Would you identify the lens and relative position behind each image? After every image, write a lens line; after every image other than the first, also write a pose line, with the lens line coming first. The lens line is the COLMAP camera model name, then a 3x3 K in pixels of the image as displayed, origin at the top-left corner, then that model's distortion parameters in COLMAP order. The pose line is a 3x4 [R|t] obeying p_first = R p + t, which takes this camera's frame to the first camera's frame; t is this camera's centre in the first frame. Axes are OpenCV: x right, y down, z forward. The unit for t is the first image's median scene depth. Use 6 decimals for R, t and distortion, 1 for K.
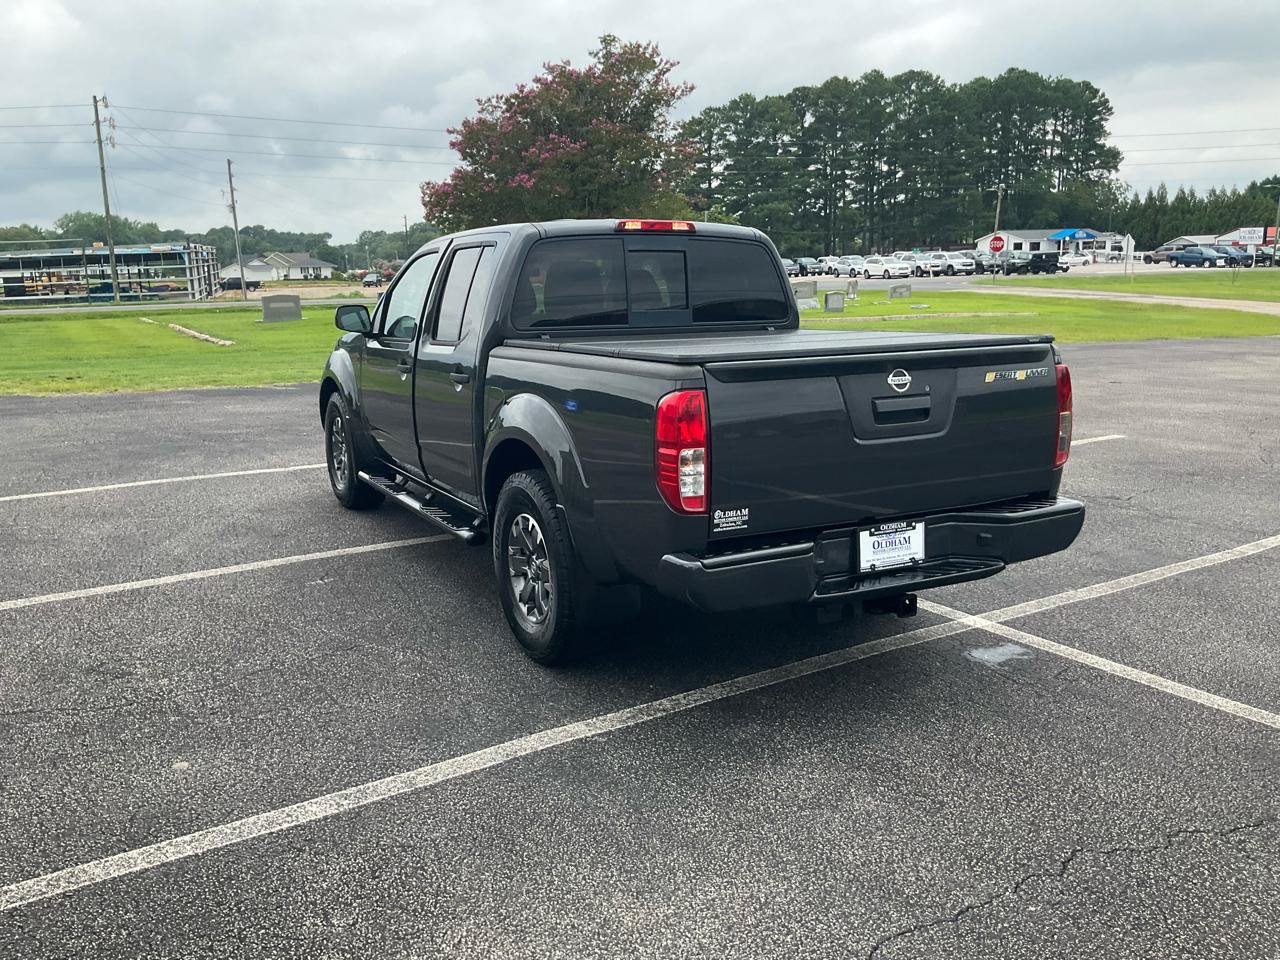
lens RADIAL K [[1049.4, 0, 641.4], [0, 1049.4, 479.8], [0, 0, 1]] dist [0.071029, -0.132646]
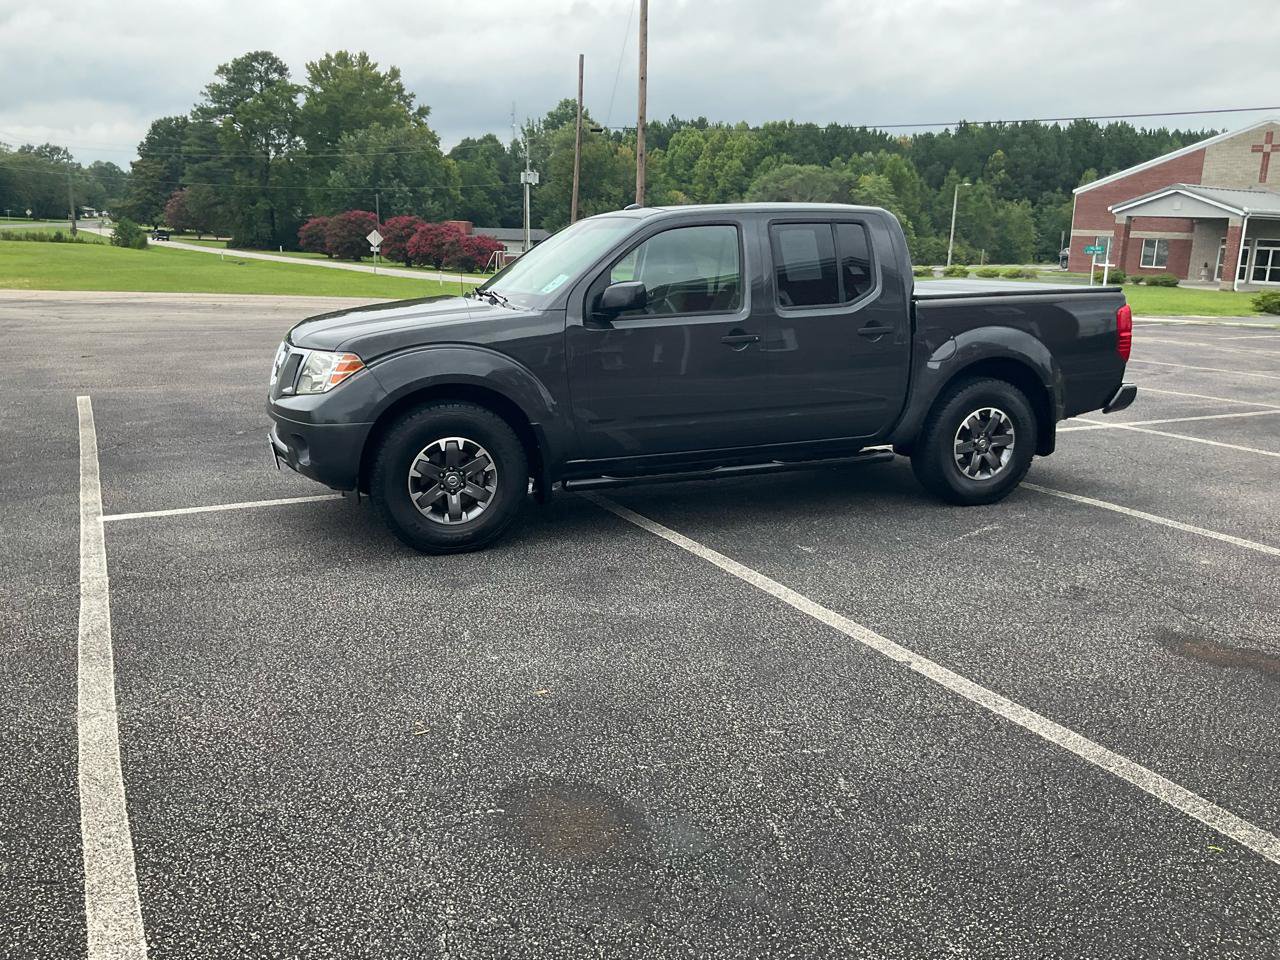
lens RADIAL K [[1049.4, 0, 633.0], [0, 1049.4, 483.0], [0, 0, 1]] dist [0.071029, -0.132646]
pose [[0.127390, -0.209864, 0.969396, -1.231108], [0.183656, 0.965449, 0.184875, -0.174457], [-0.974701, 0.154484, 0.161531, 0.939894]]
